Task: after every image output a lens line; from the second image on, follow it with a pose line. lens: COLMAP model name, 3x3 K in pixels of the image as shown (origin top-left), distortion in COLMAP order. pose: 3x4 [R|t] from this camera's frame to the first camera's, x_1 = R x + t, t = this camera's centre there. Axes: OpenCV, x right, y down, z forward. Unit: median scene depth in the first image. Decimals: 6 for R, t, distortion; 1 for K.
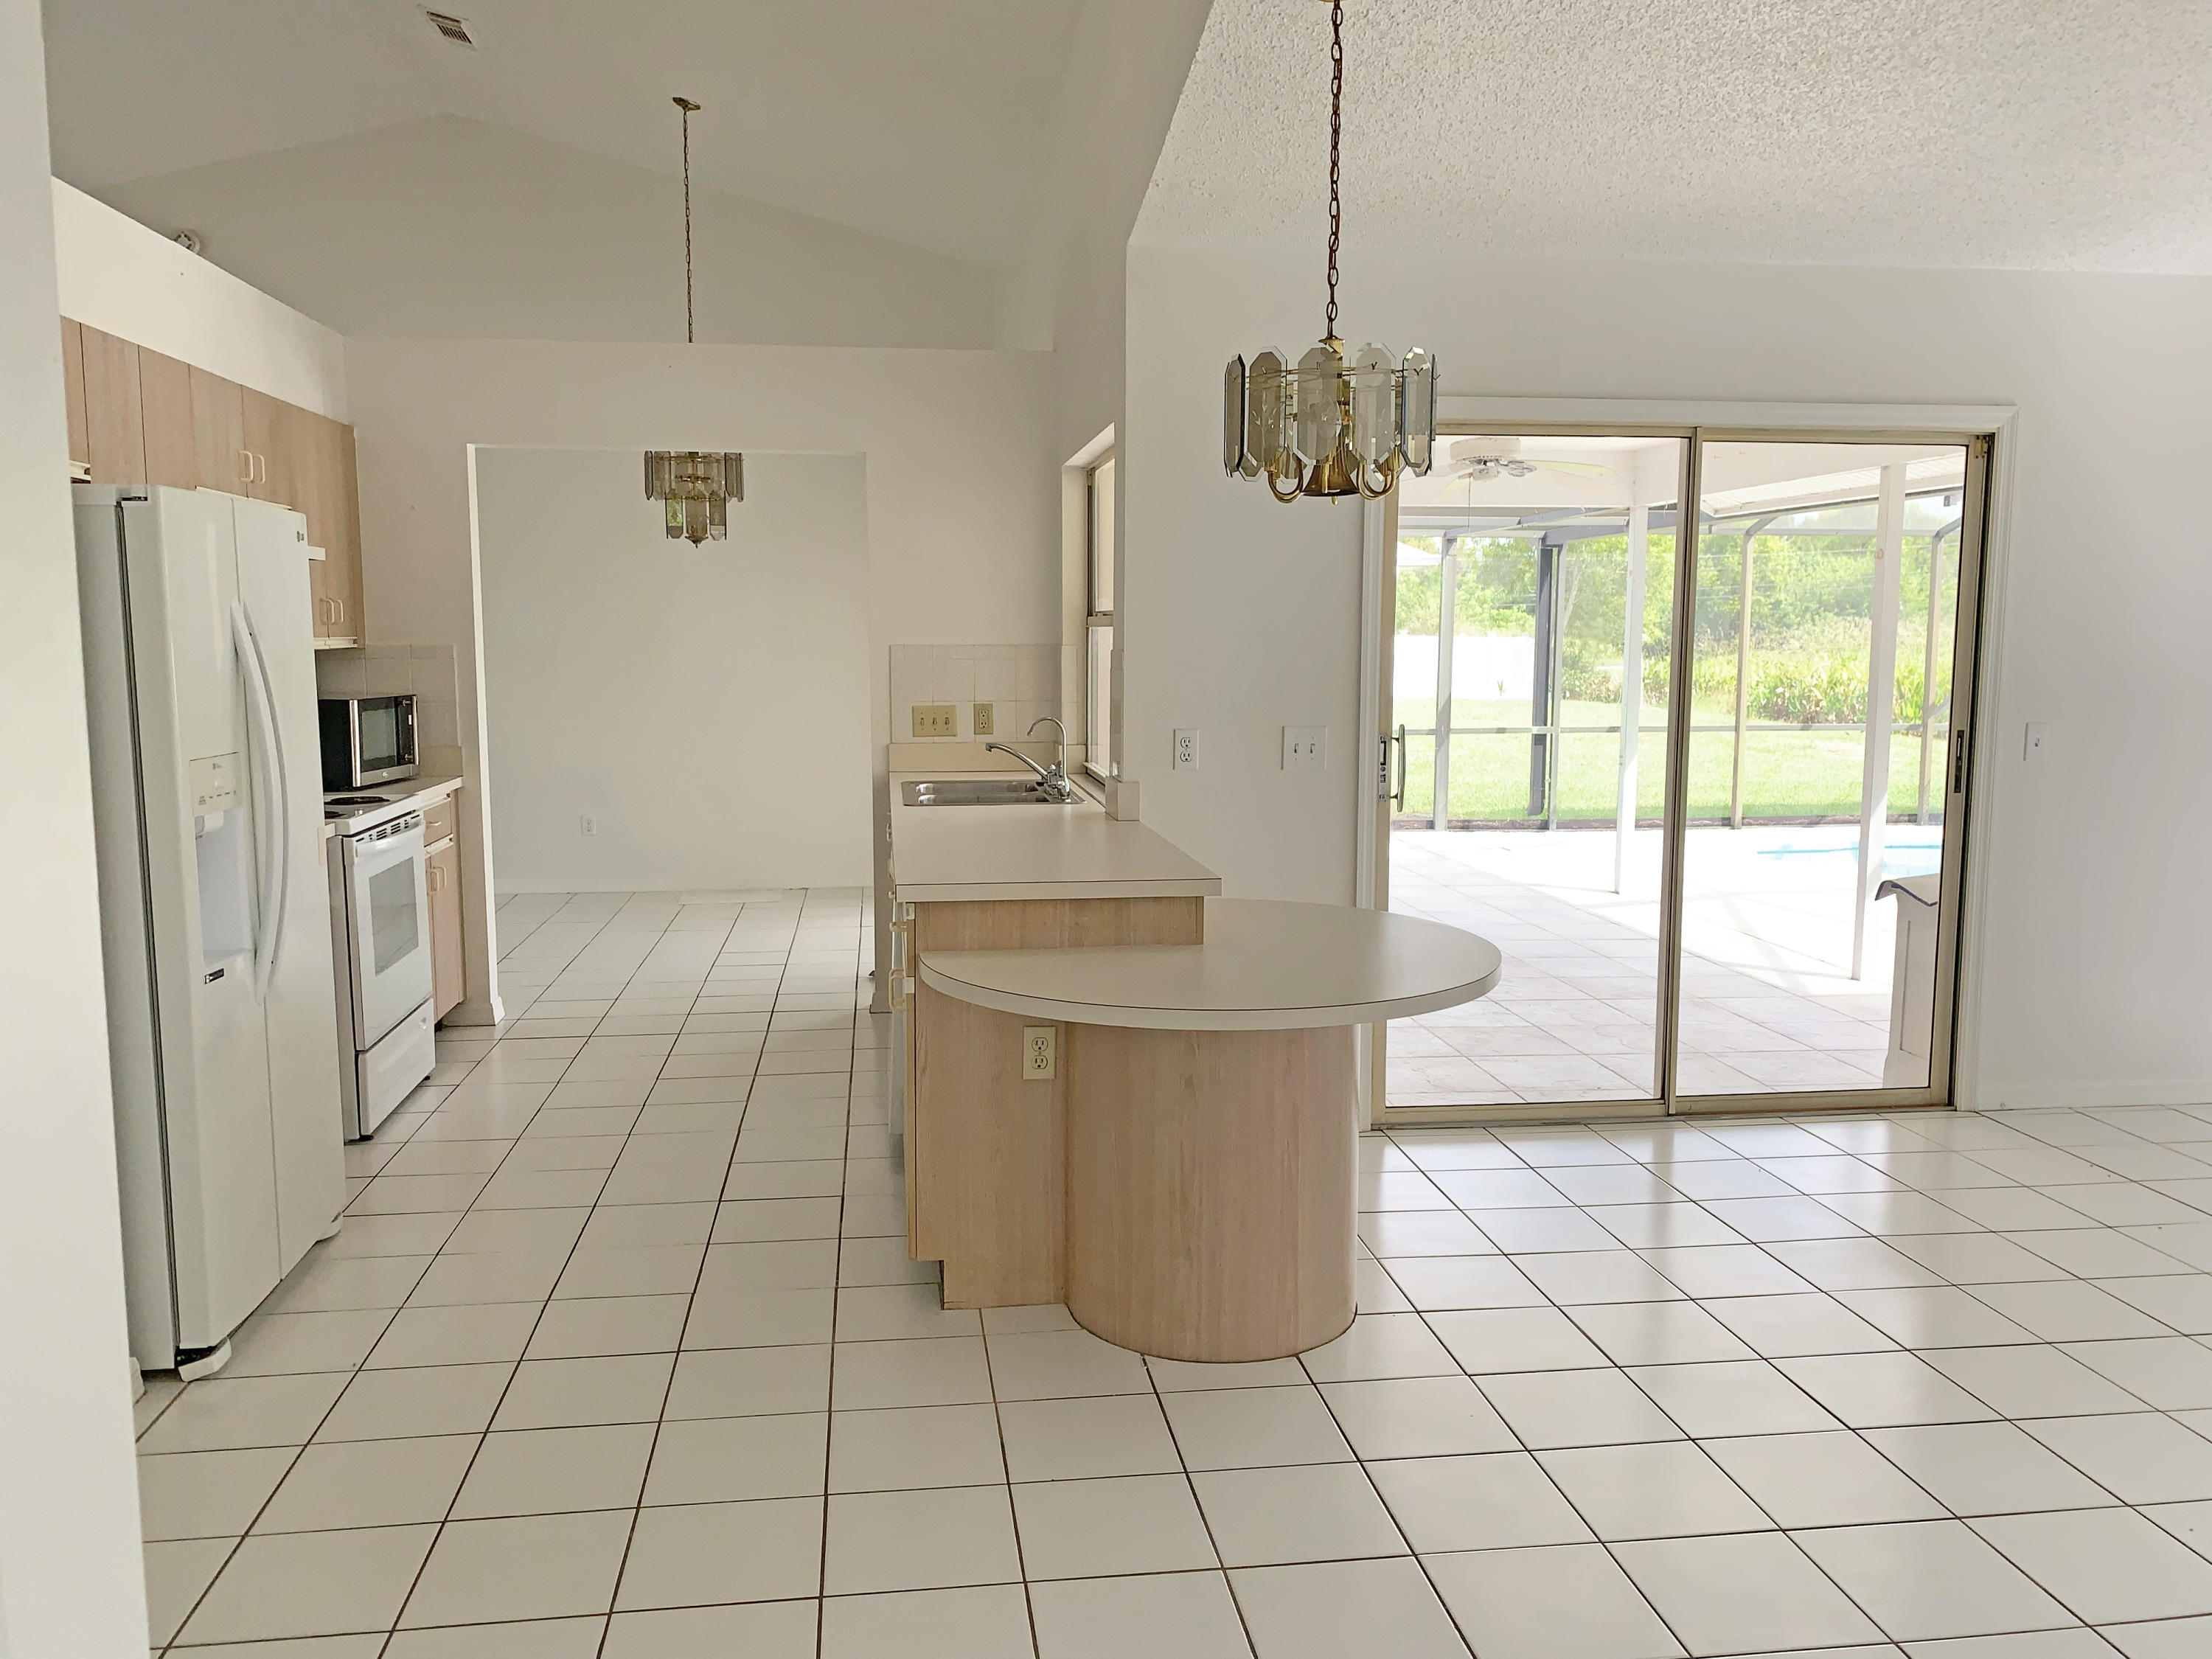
lens RADIAL K [[1685.2, 0, 1107.8], [0, 1685.2, 847.2], [0, 0, 1]] dist [0.045721, -0.047108]
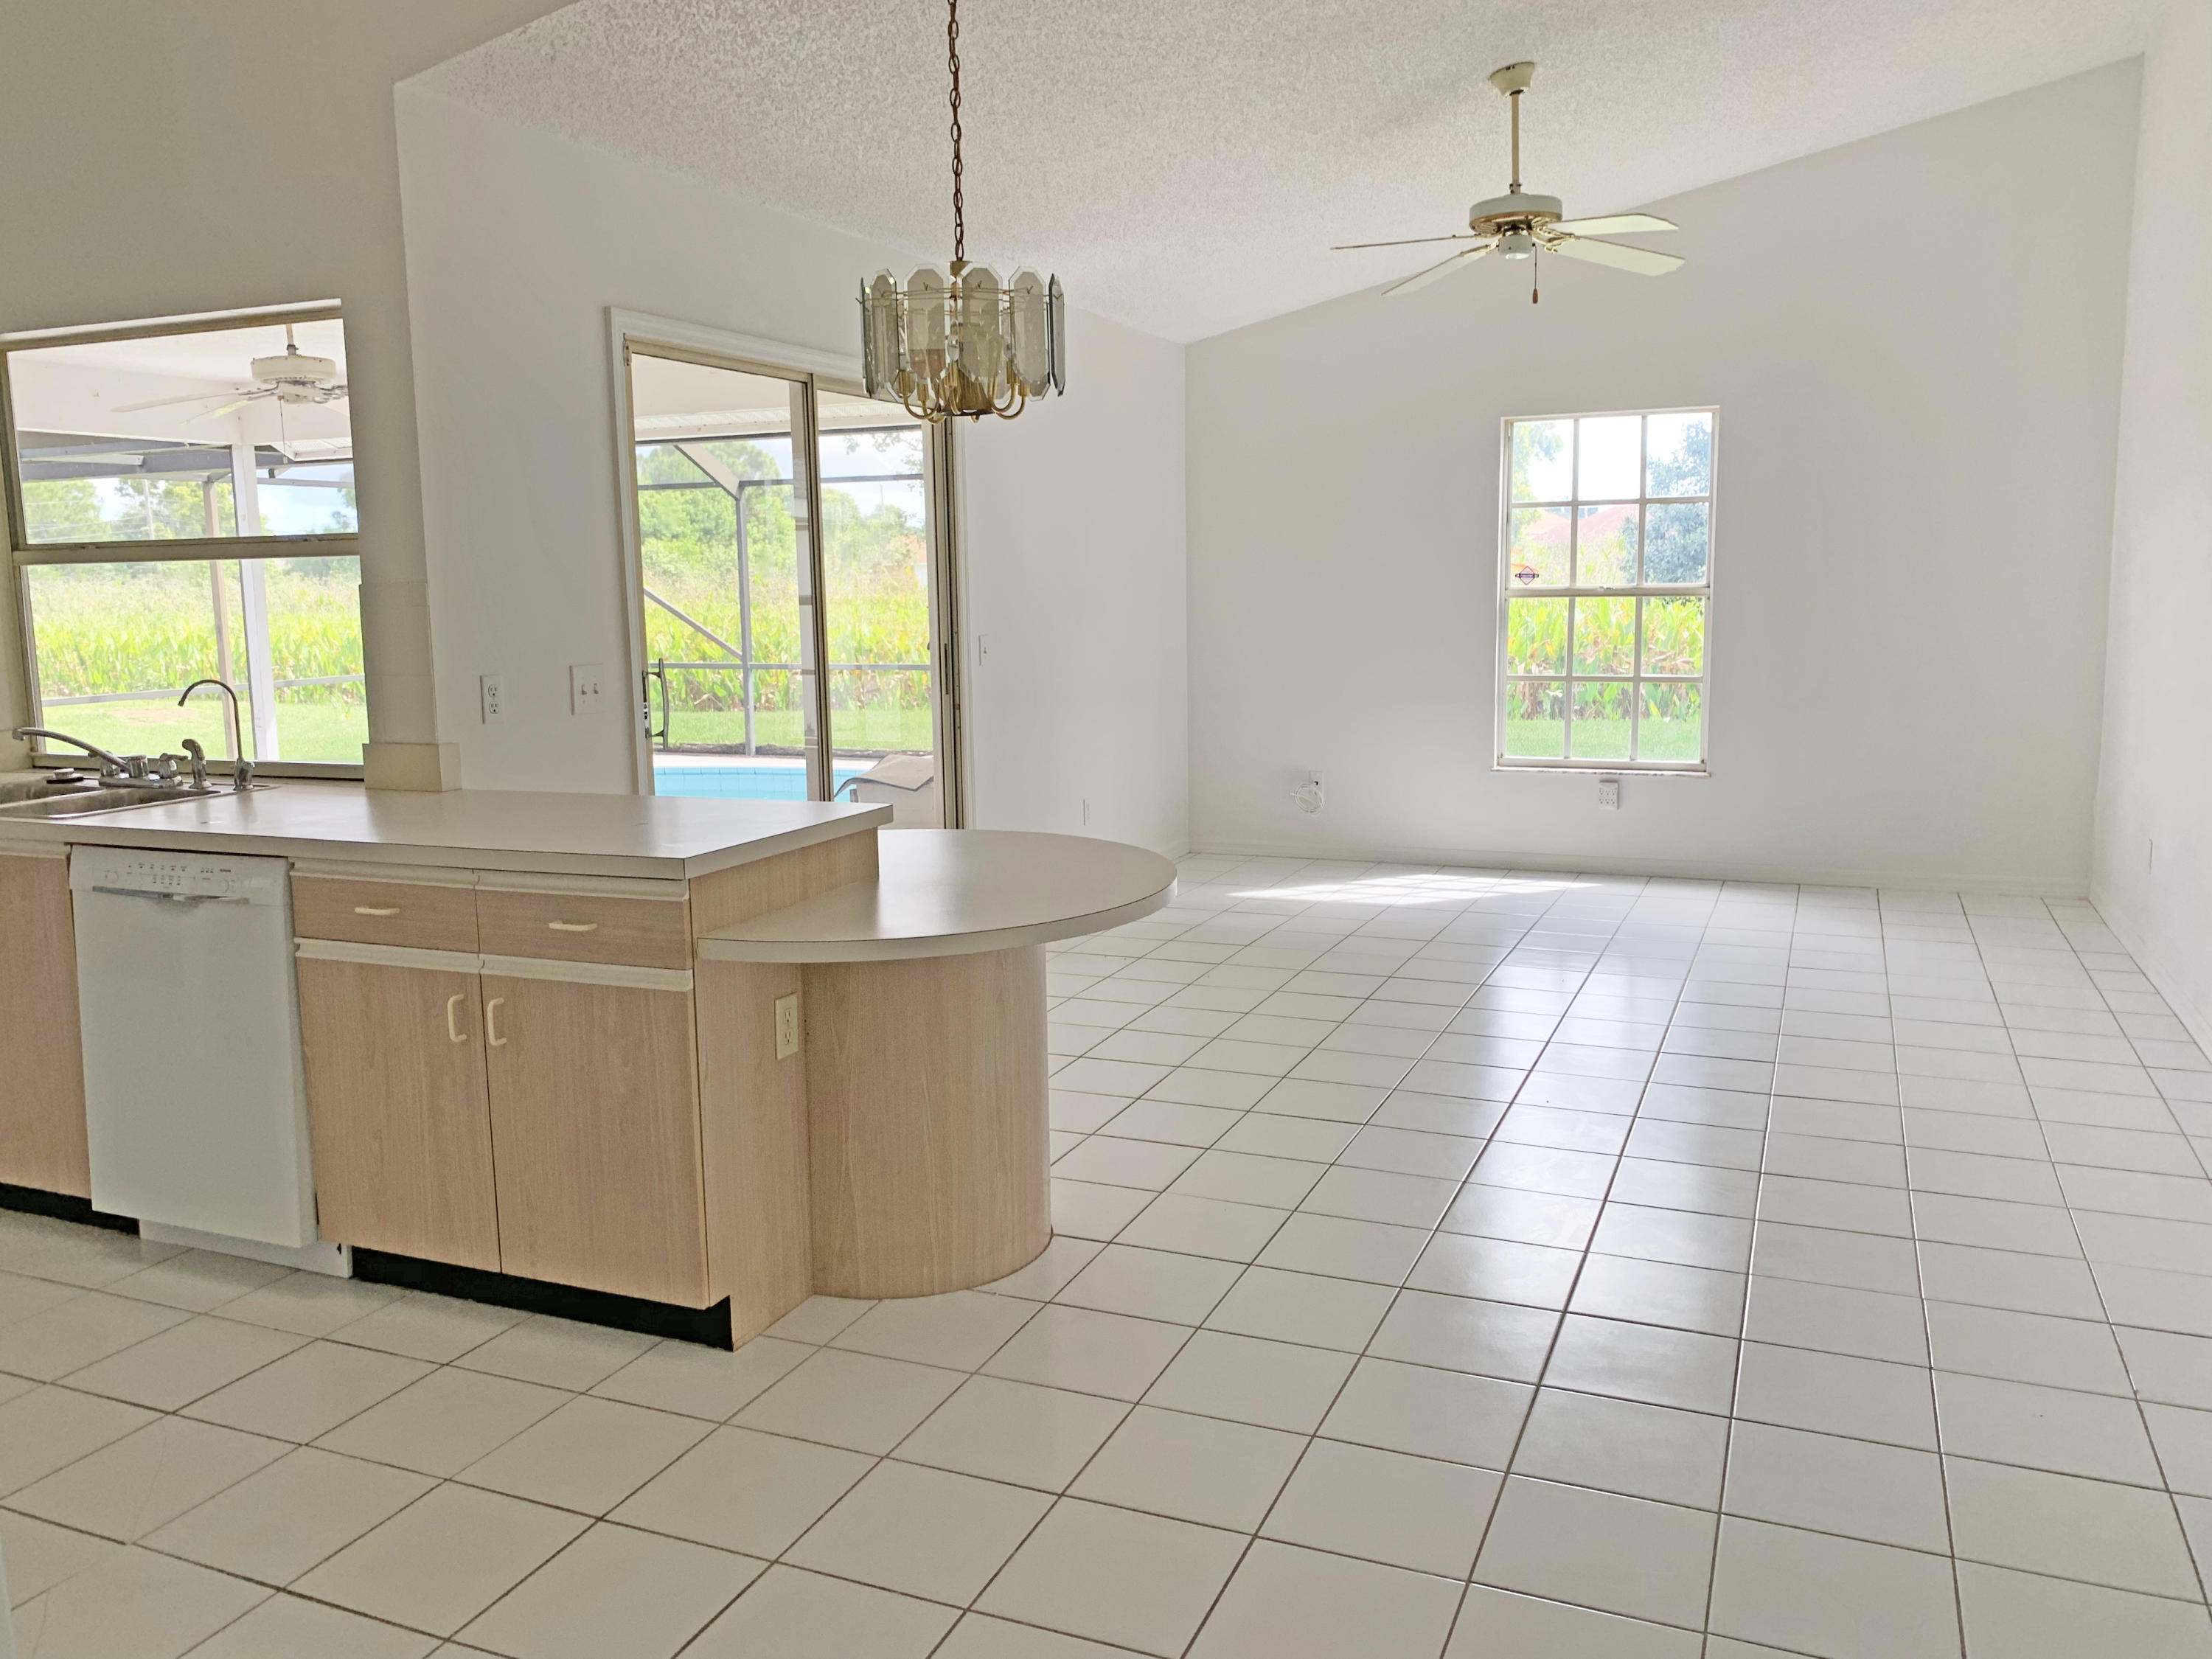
lens RADIAL K [[1685.2, 0, 1096.6], [0, 1685.2, 814.2], [0, 0, 1]] dist [0.045721, -0.047108]
pose [[0.516881, -0.134386, 0.845443, -0.520975], [0.131024, 0.988384, 0.077003, -0.026395], [-0.845971, 0.070972, 0.528485, 0.288823]]
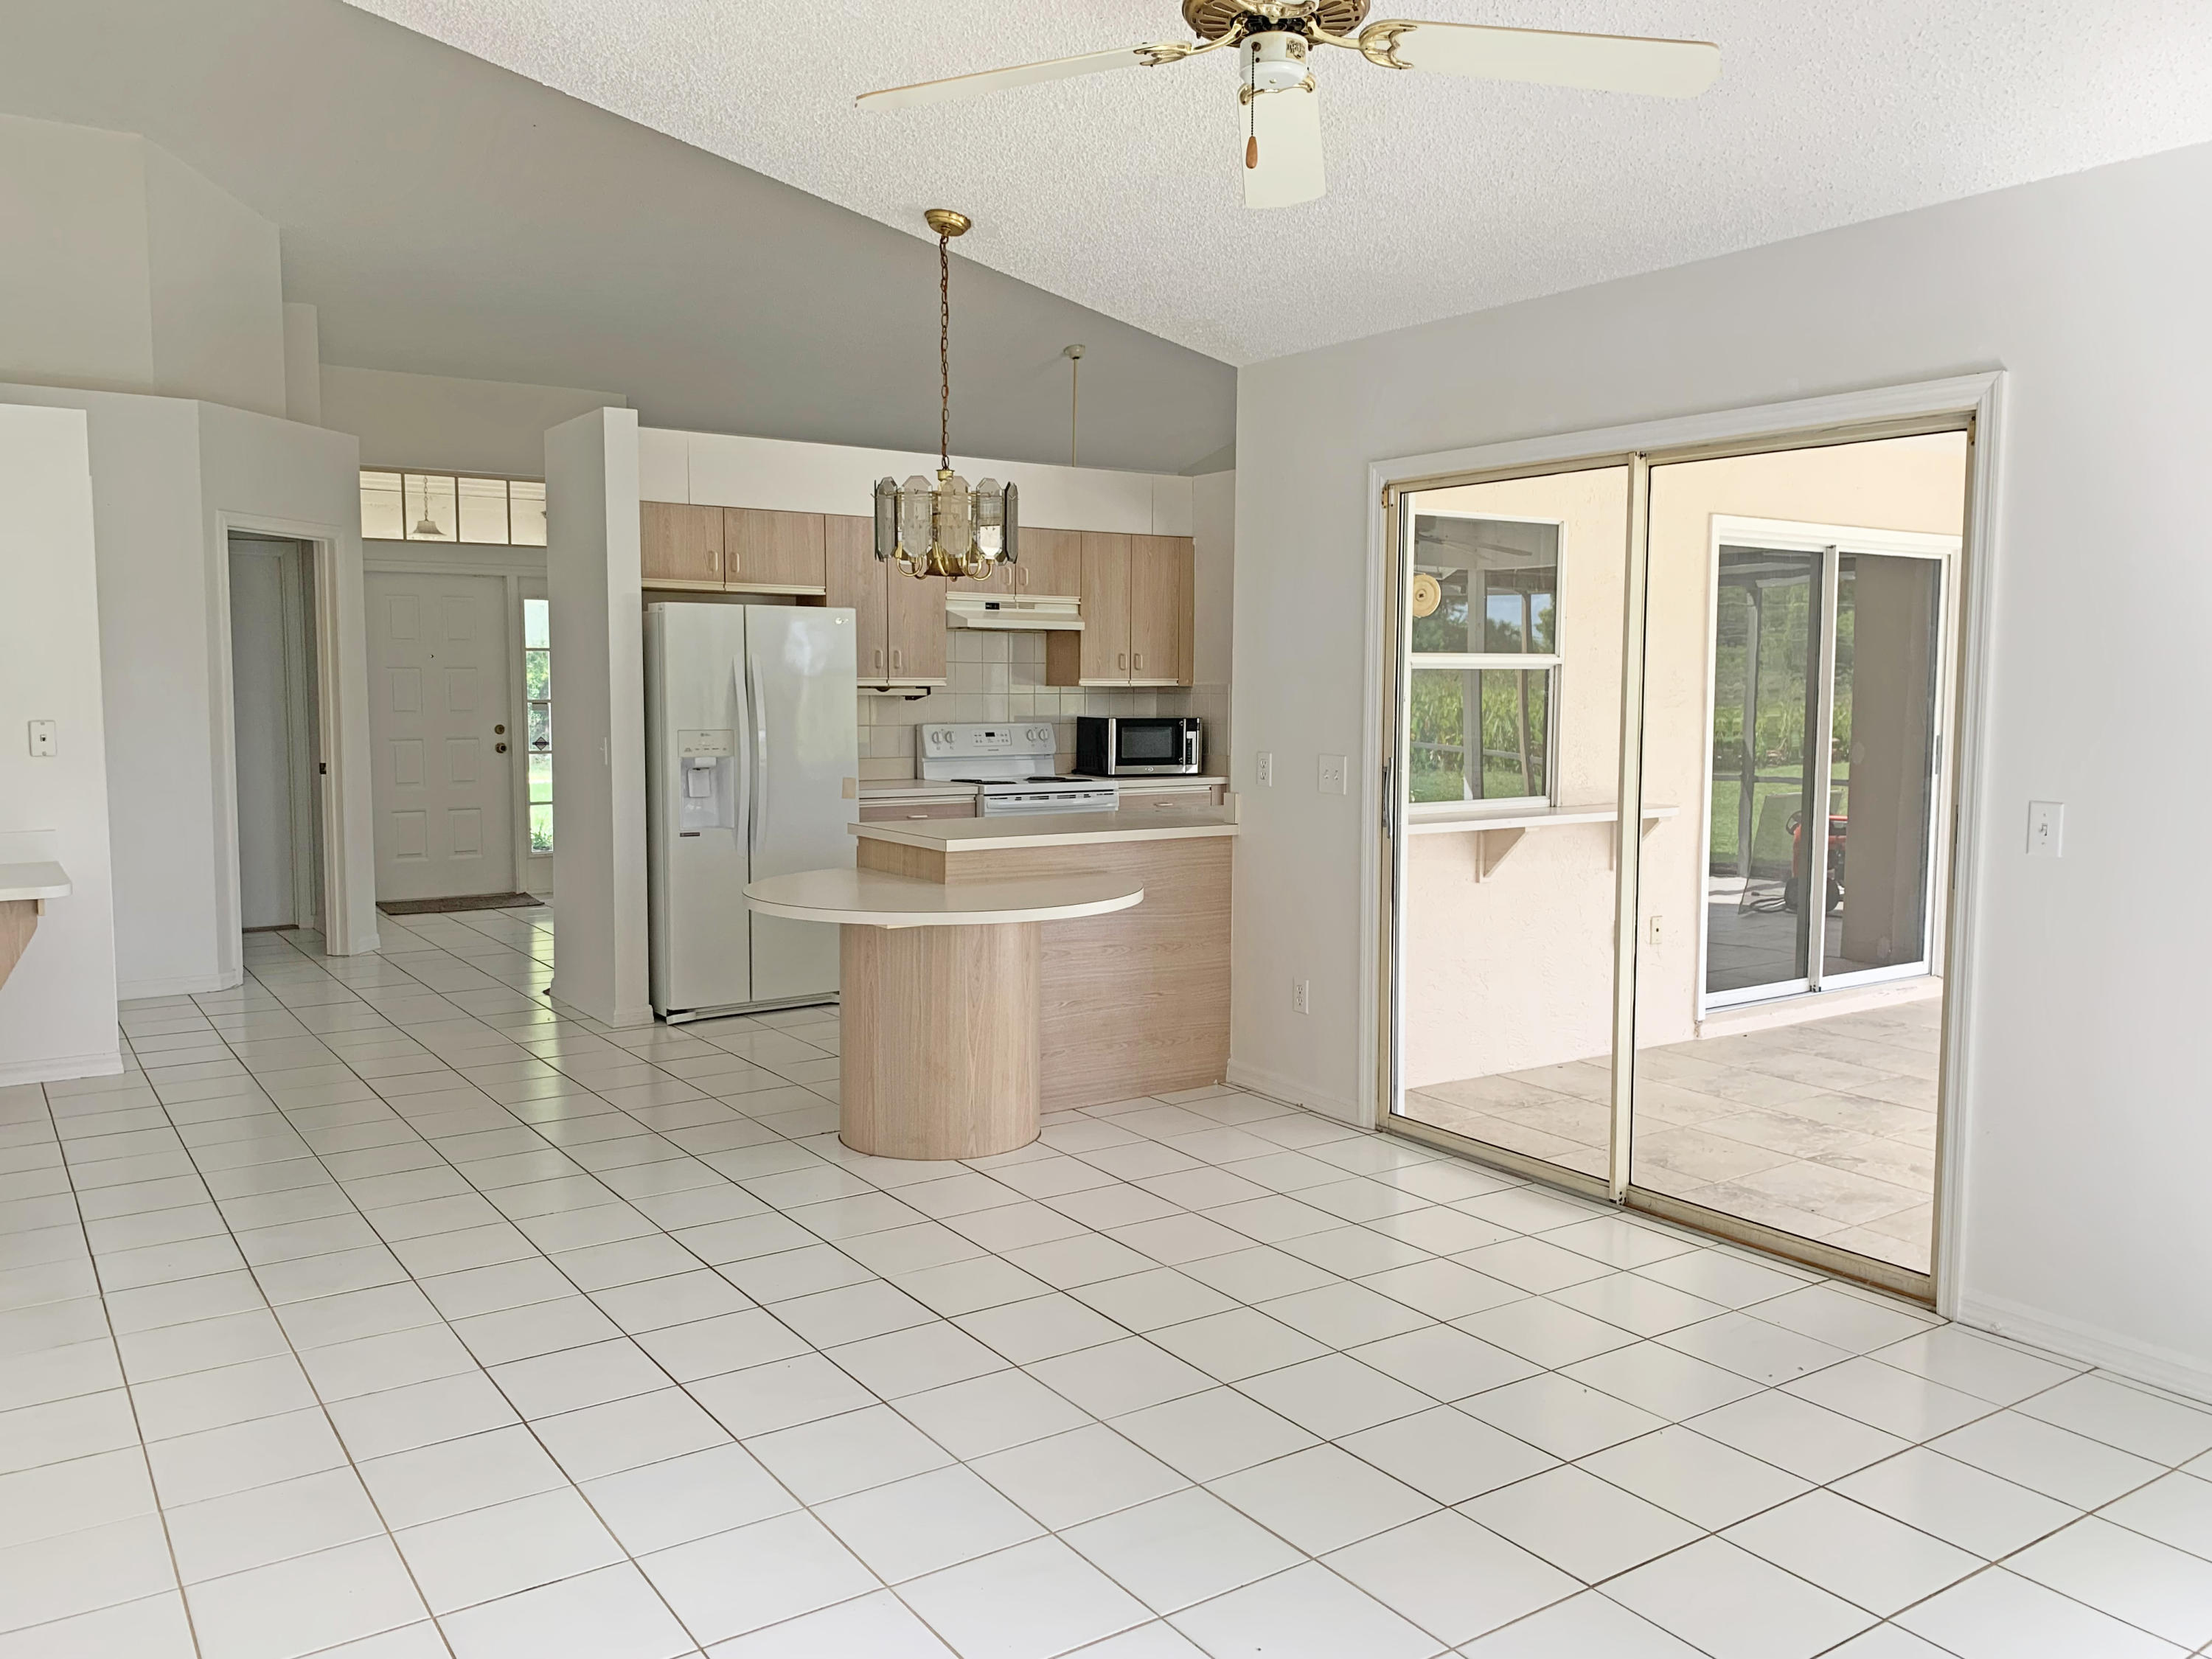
lens RADIAL K [[1685.2, 0, 1129.6], [0, 1685.2, 838.8], [0, 0, 1]] dist [0.045721, -0.047108]
pose [[0.456089, 0.086207, -0.885749, 1.077849], [-0.119283, 0.992238, 0.035150, -0.039057], [0.881904, 0.089623, 0.462832, 0.356475]]
